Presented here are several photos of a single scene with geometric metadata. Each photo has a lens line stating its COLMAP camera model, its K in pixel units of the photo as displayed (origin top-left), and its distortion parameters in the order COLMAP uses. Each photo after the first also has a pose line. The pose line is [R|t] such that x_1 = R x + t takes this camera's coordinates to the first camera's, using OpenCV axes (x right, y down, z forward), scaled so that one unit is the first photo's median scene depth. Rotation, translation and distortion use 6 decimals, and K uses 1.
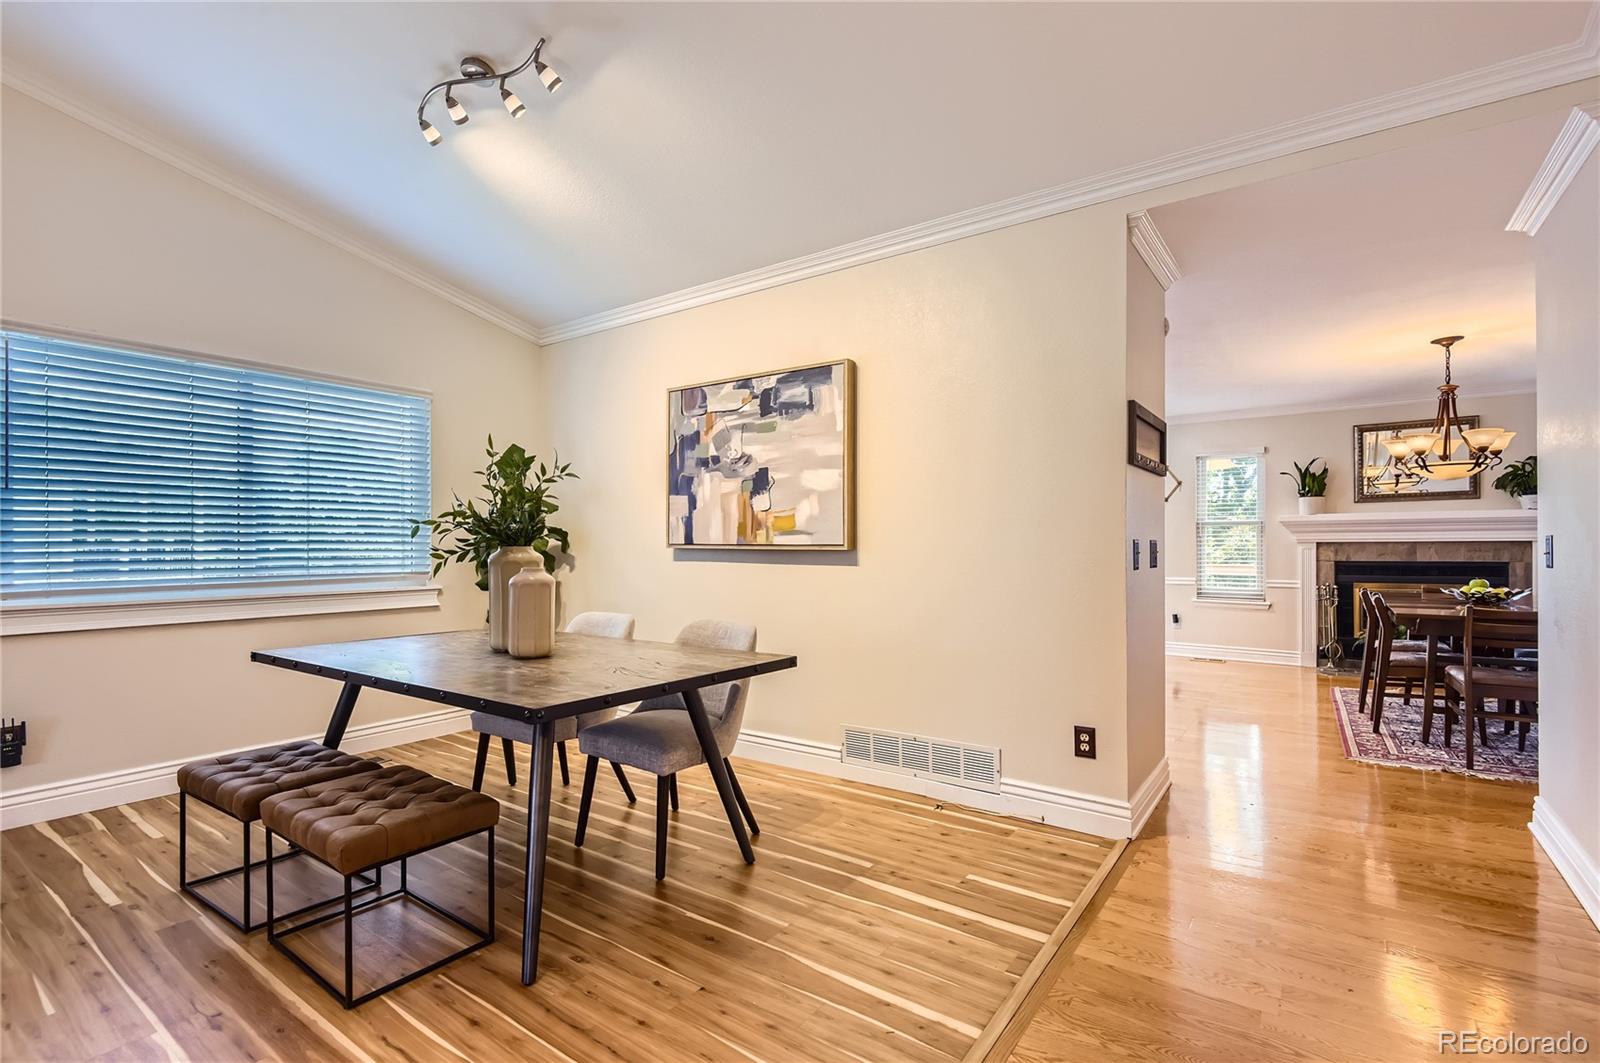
lens RADIAL K [[740.5, 0, 802.7], [0, 740.5, 538.9], [0, 0, 1]] dist [0.002511, -0.000044]
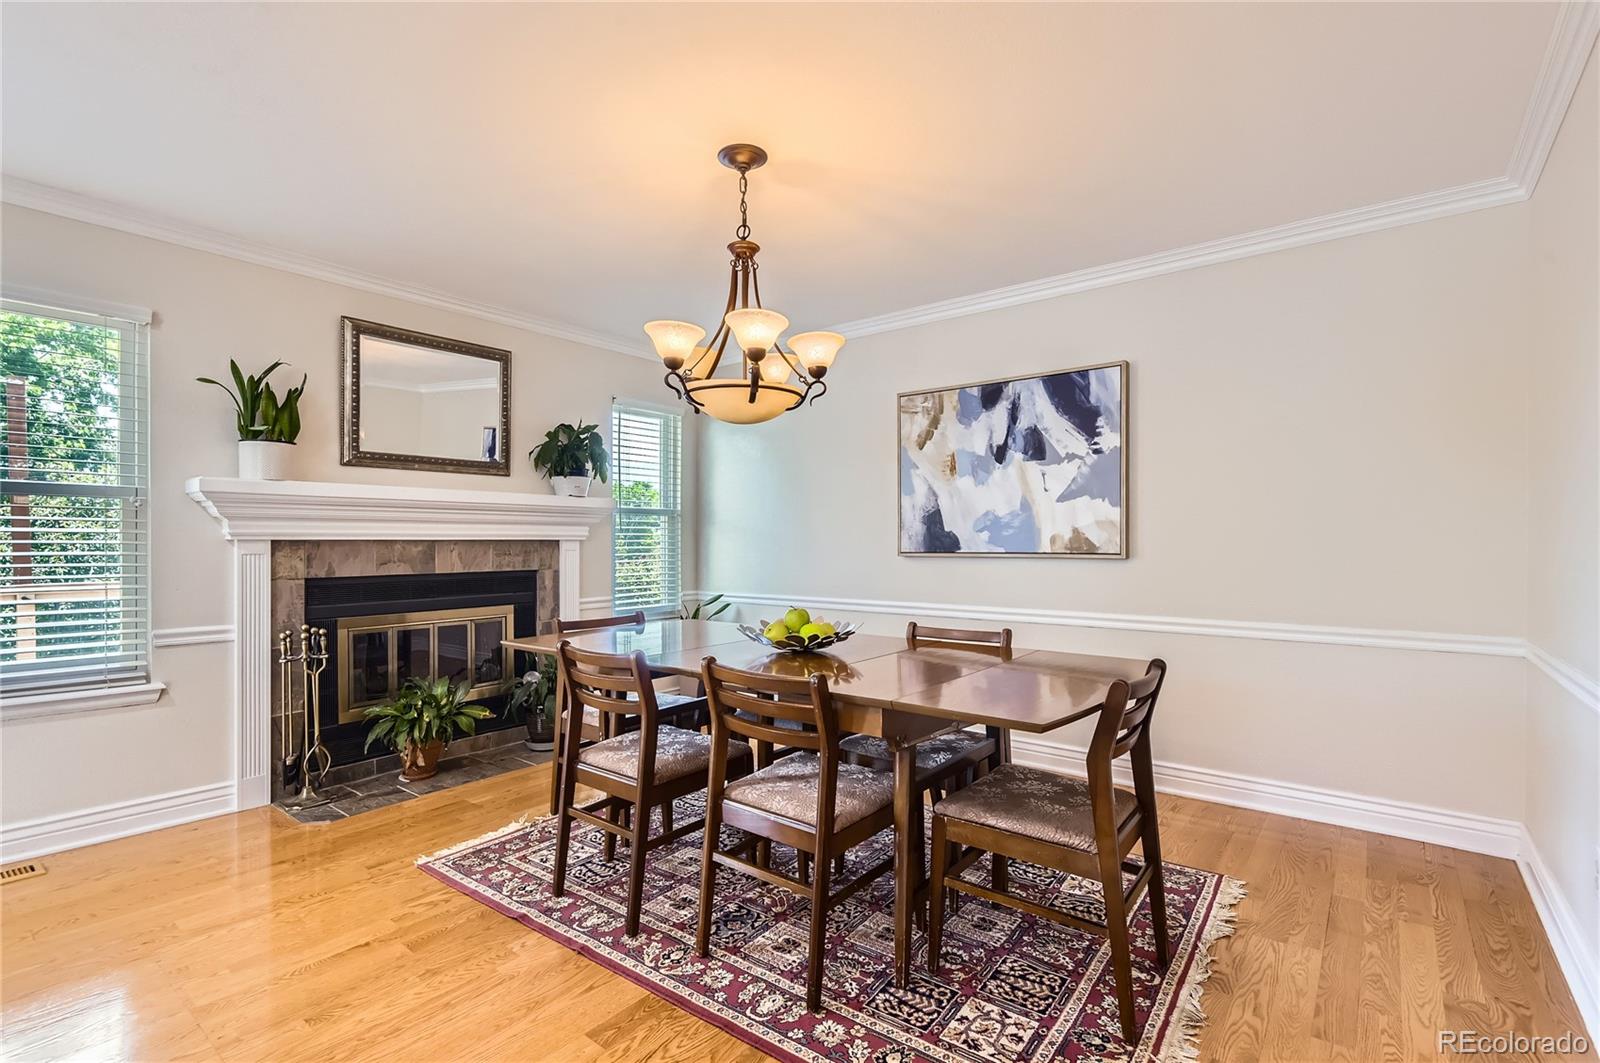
lens RADIAL K [[740.5, 0, 796.1], [0, 740.5, 542.0], [0, 0, 1]] dist [0.002511, -0.000044]
pose [[0.054143, 0.006090, 0.998515, 0.243143], [-0.006412, 0.999963, -0.005751, 0.006542], [-0.998513, -0.006092, 0.054180, 0.653238]]
